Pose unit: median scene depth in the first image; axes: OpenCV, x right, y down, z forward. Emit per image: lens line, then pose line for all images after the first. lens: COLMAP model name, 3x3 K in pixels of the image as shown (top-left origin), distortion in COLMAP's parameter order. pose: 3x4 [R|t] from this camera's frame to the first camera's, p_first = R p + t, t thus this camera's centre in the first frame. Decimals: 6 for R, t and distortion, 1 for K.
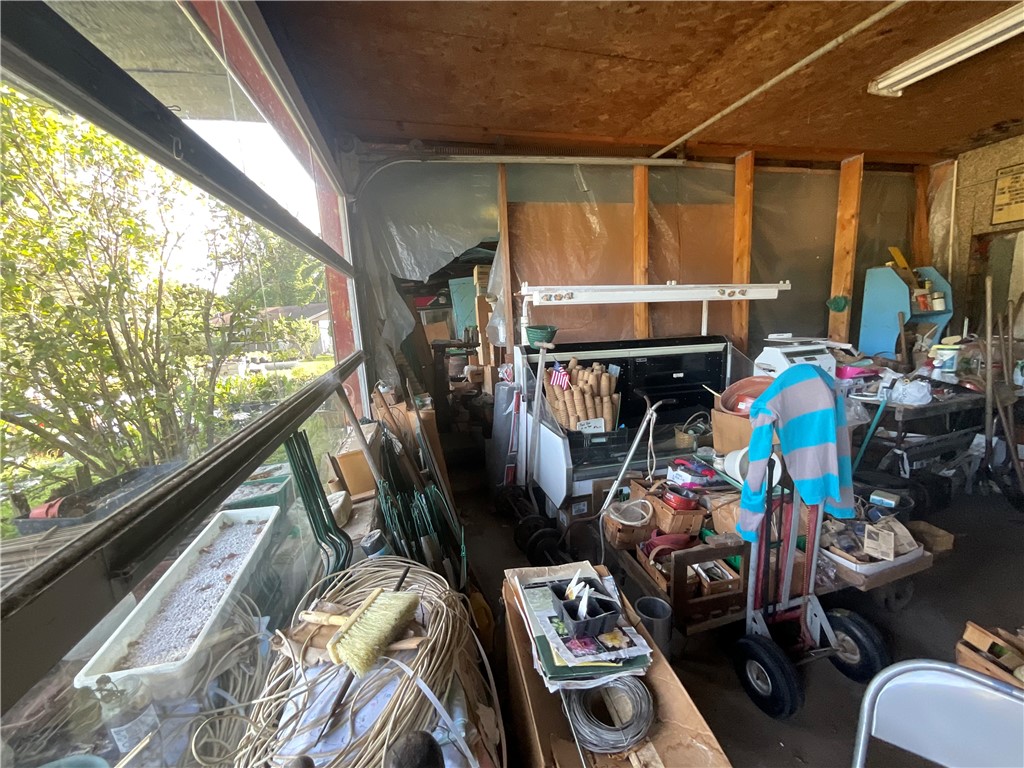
lens RADIAL K [[420.4, 0, 510.8], [0, 420.4, 386.3], [0, 0, 1]] dist [0.000137, 0.000416]
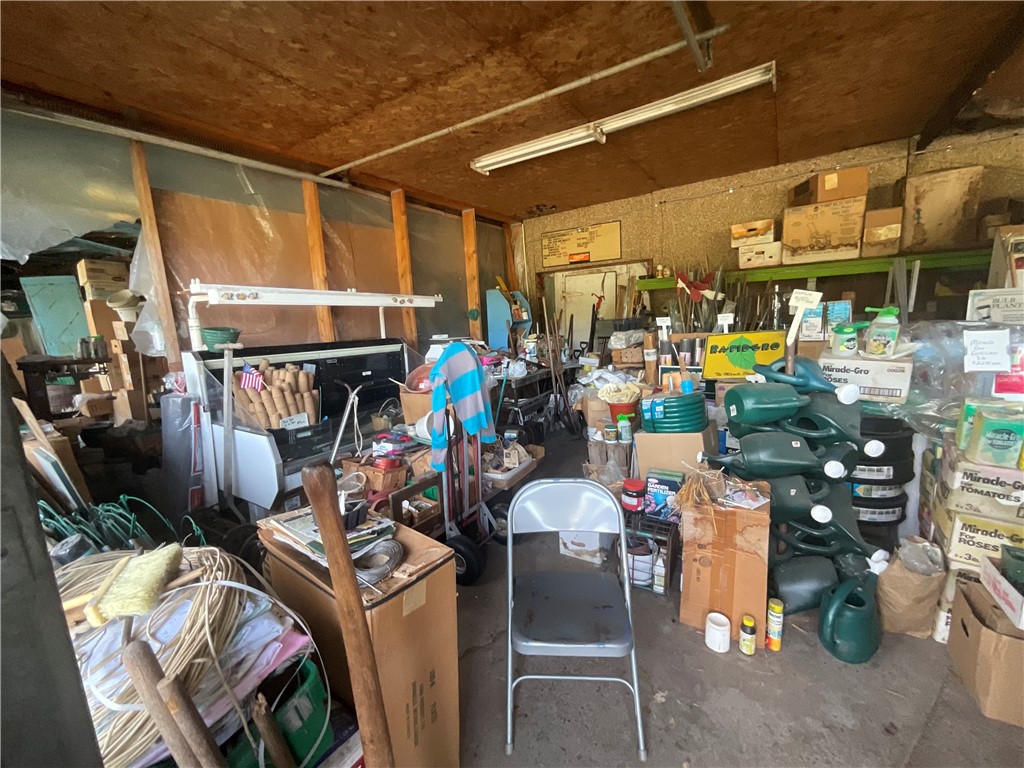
lens RADIAL K [[420.4, 0, 510.8], [0, 420.4, 386.3], [0, 0, 1]] dist [0.000137, 0.000416]
pose [[0.739842, -0.094689, 0.666084, -0.086599], [0.122678, 0.992435, 0.004820, 0.062273], [-0.661501, 0.078148, 0.745861, -0.114481]]
